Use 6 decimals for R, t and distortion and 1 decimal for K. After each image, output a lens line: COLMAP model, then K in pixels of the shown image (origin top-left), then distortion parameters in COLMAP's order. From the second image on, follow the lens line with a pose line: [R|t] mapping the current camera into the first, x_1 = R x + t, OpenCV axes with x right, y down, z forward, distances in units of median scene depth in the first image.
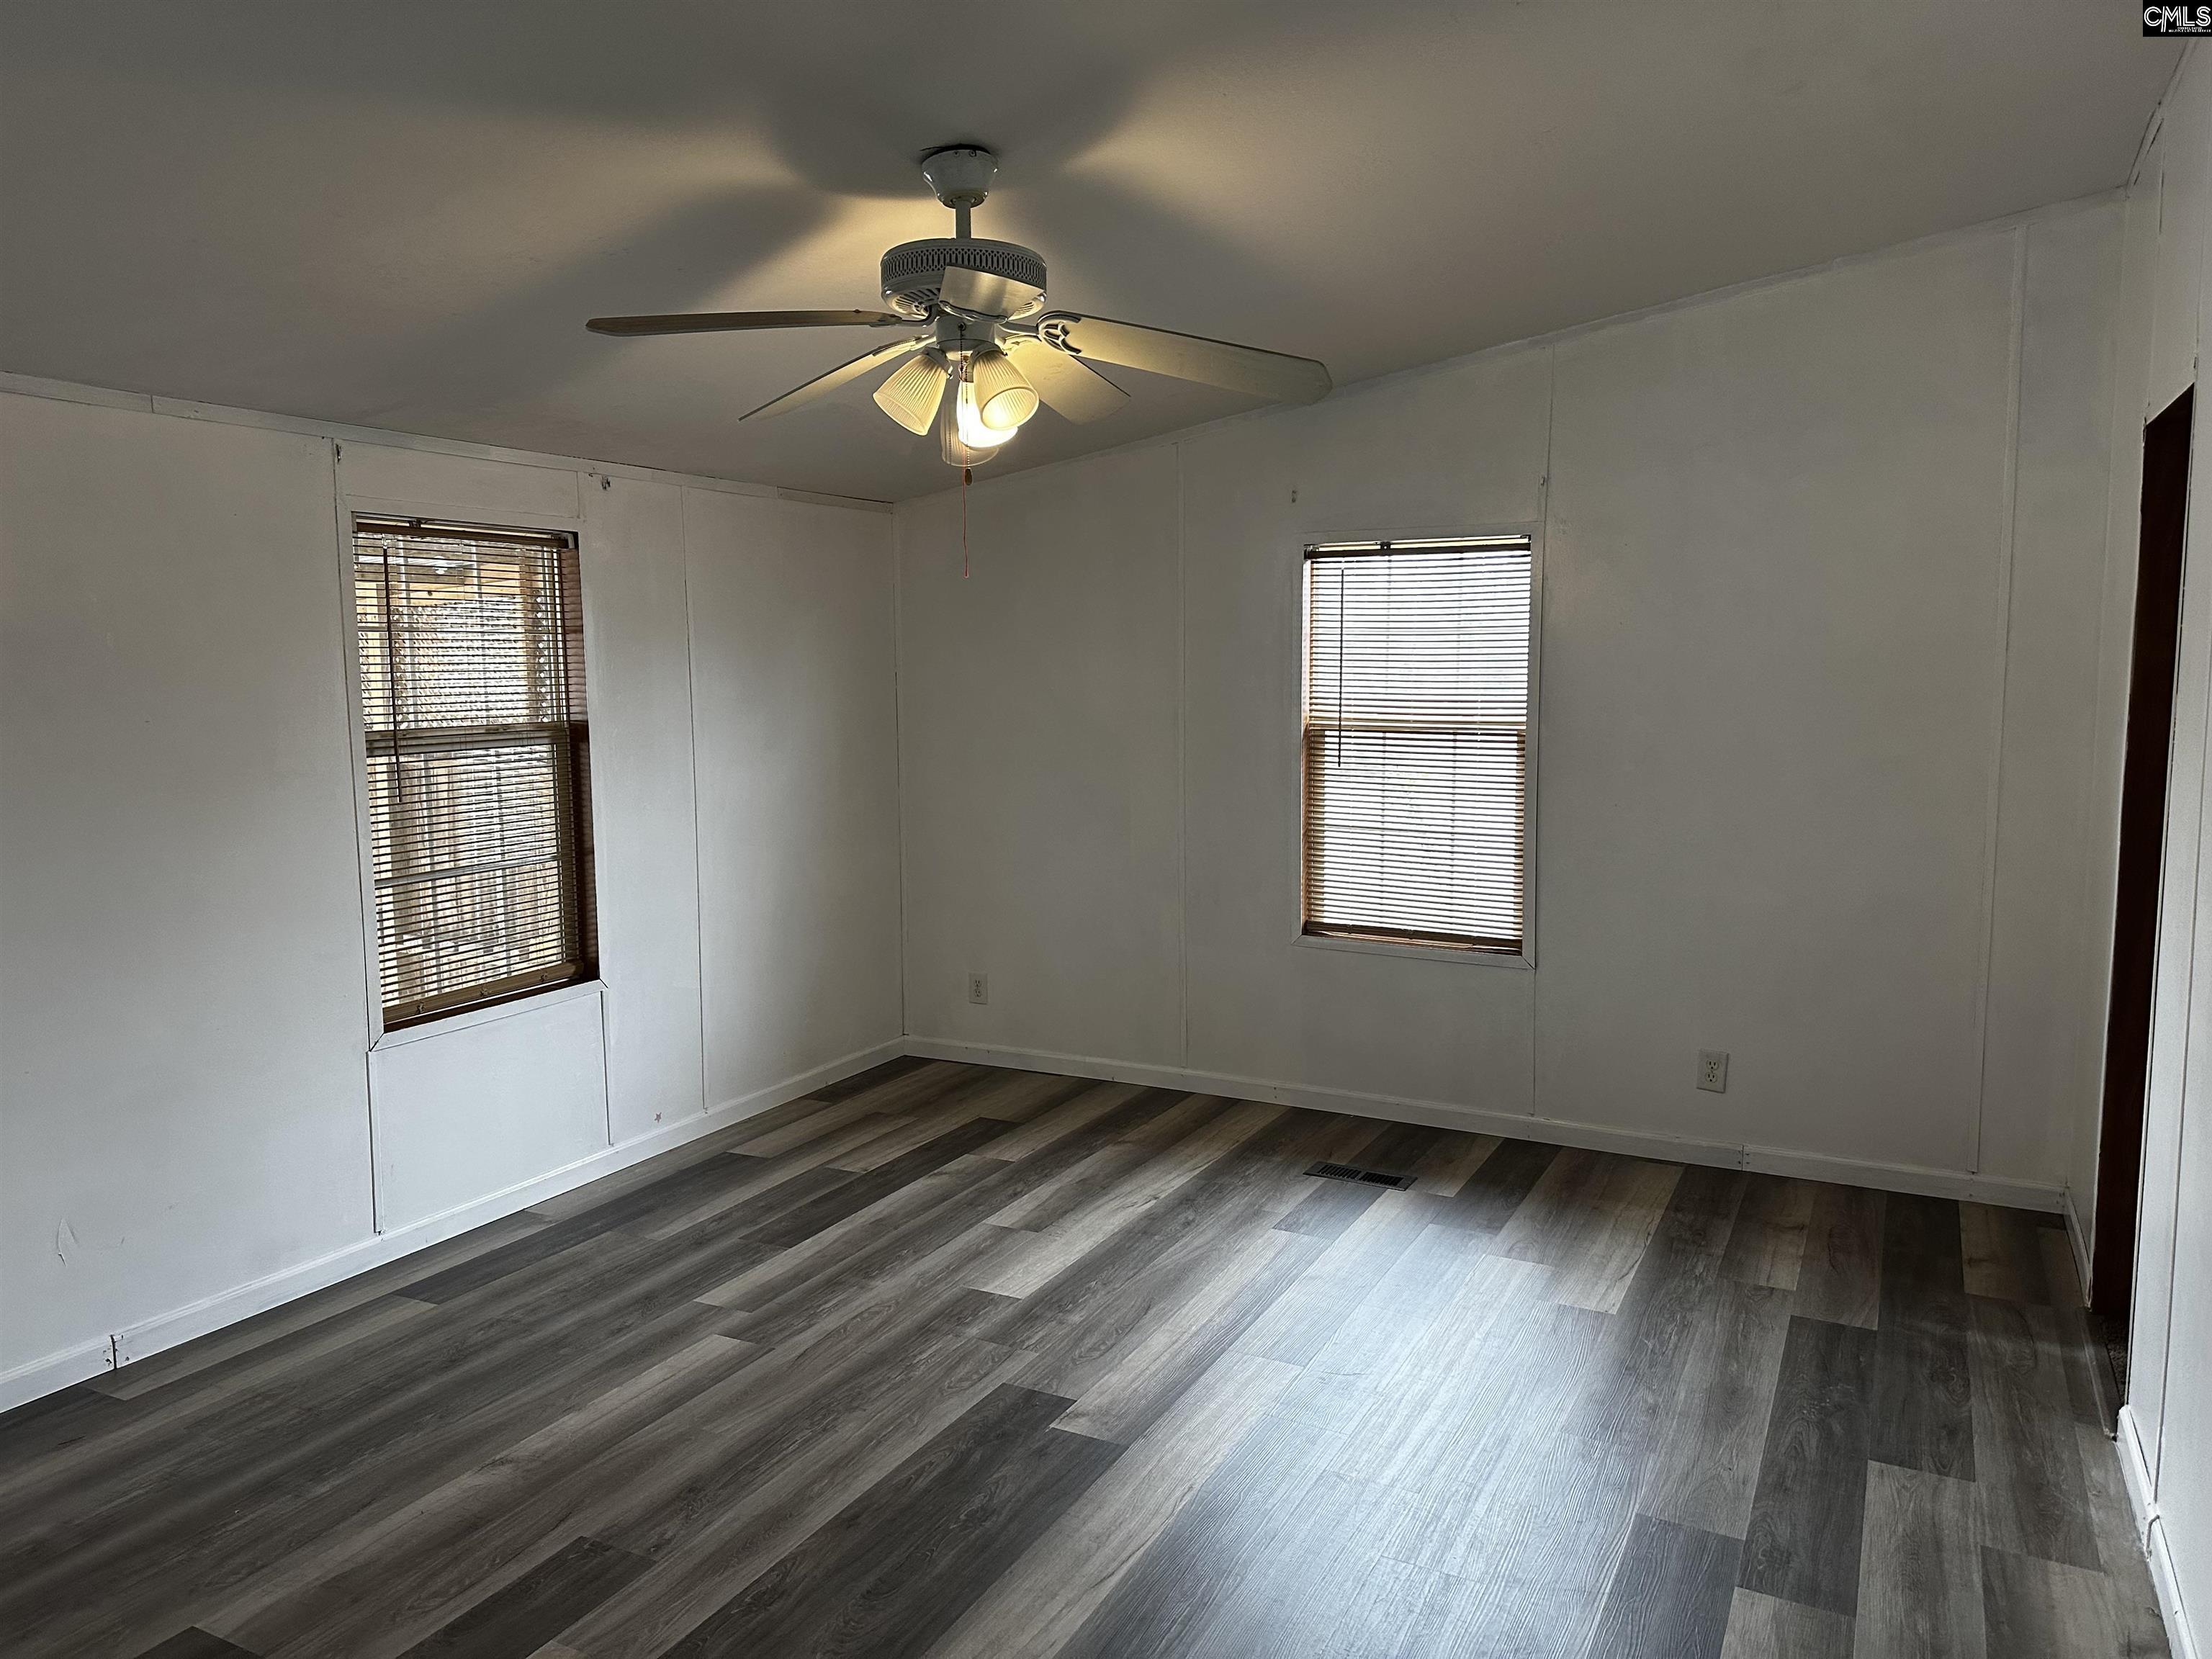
lens RADIAL K [[1557.5, 0, 1100.3], [0, 1557.5, 813.9], [0, 0, 1]] dist [0.119263, -0.157331]
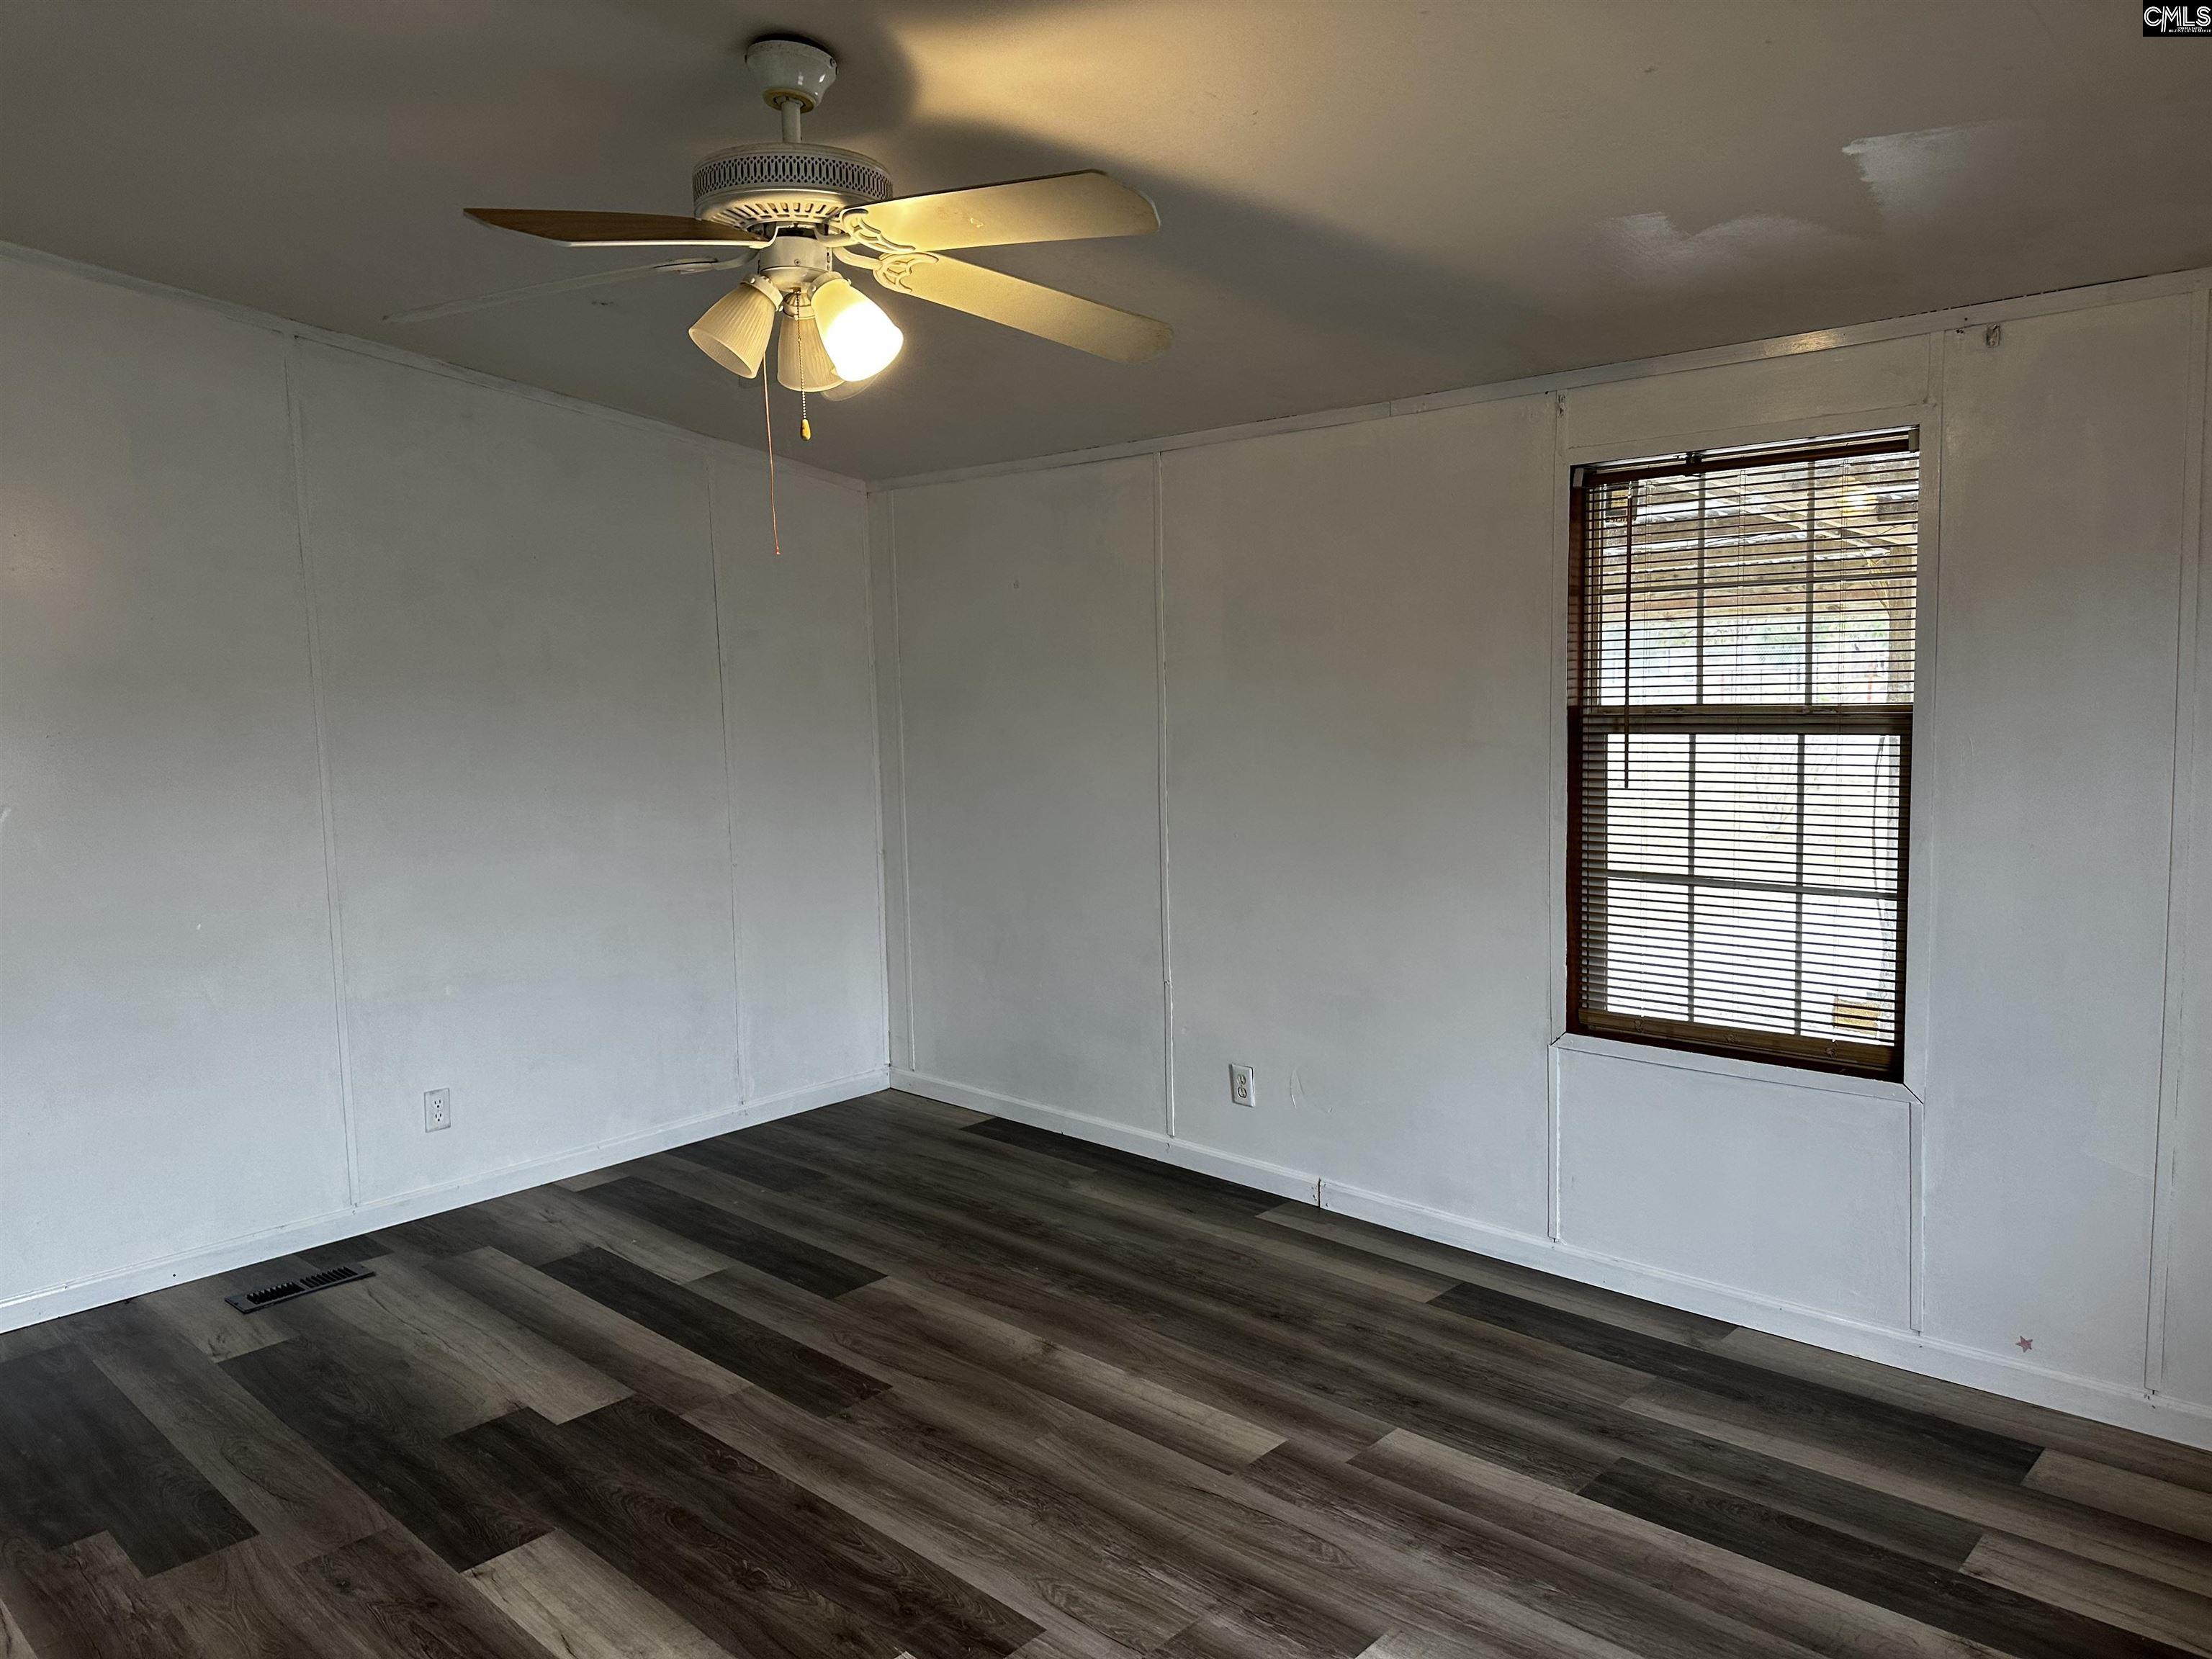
lens RADIAL K [[1557.5, 0, 1100.3], [0, 1557.5, 813.9], [0, 0, 1]] dist [0.119263, -0.157331]
pose [[-0.277696, 0.115639, -0.953684, 0.489784], [-0.056480, 0.989046, 0.136373, -0.099586], [0.959007, 0.091734, -0.268123, 0.972112]]
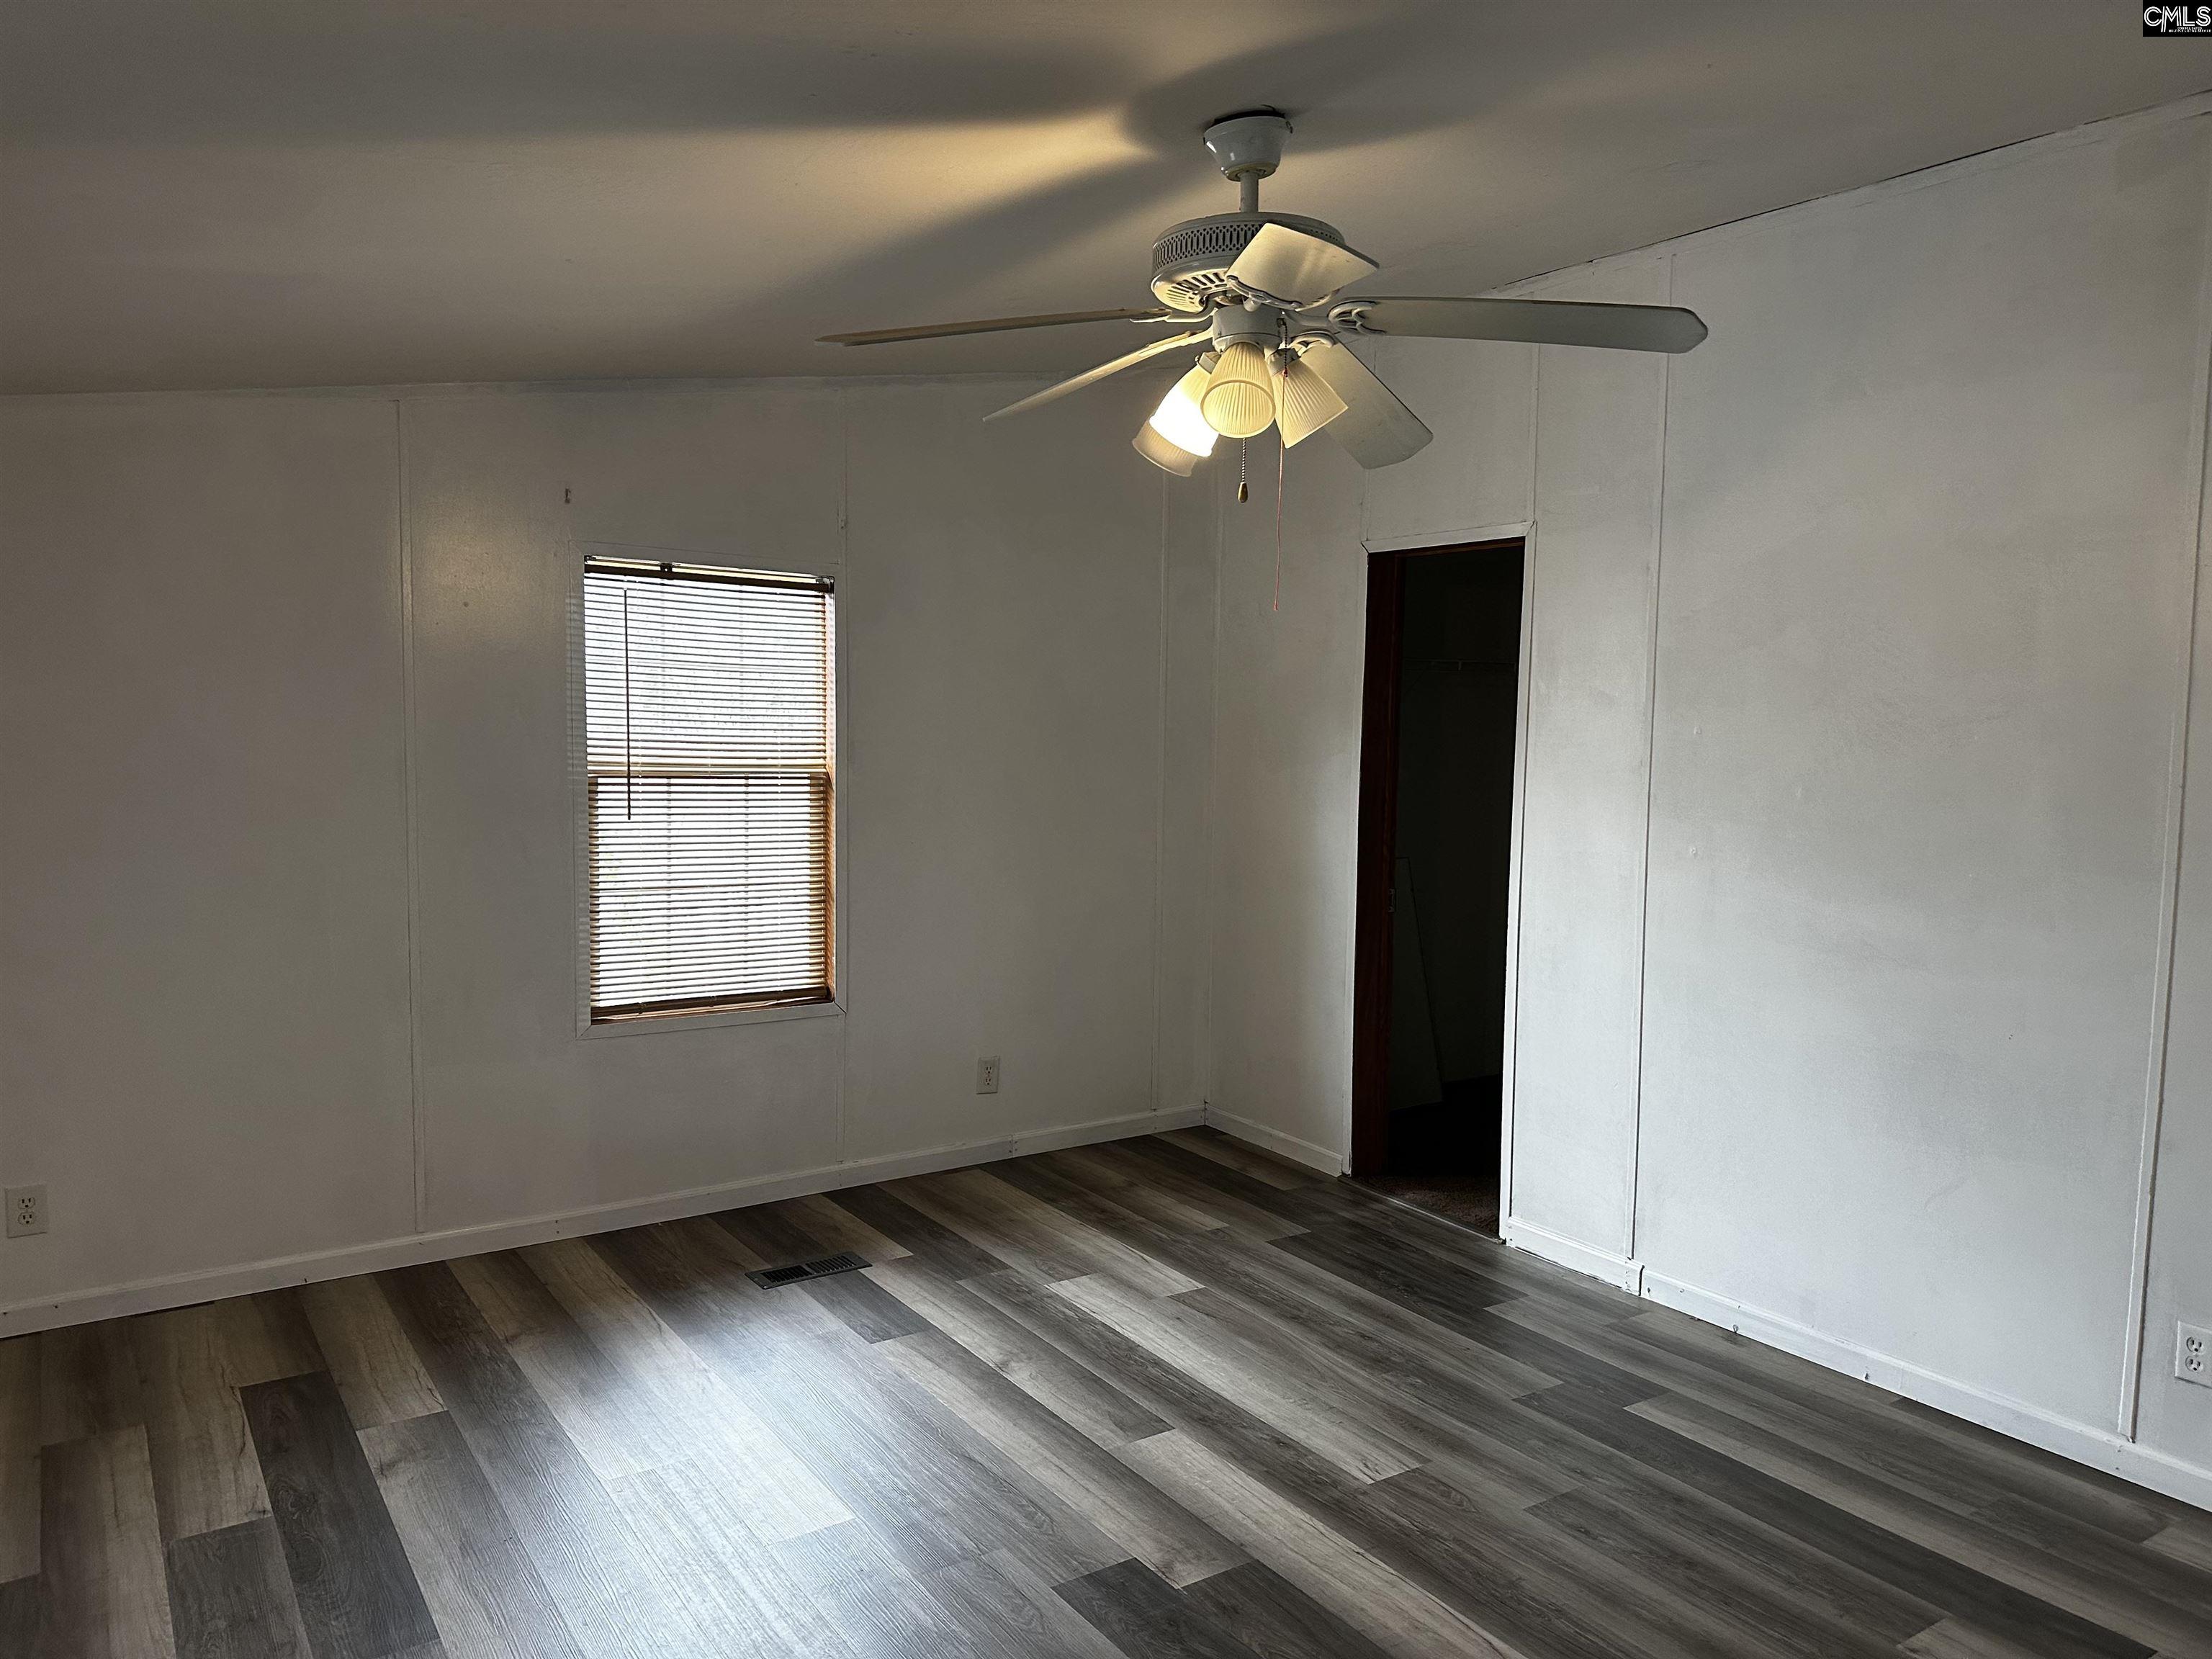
lens RADIAL K [[1557.5, 0, 1100.3], [0, 1557.5, 813.9], [0, 0, 1]] dist [0.119263, -0.157331]
pose [[0.481211, -0.051950, 0.875064, -0.608649], [0.065846, 0.997564, 0.023012, -0.046630], [-0.874128, 0.046545, 0.483460, 0.459754]]
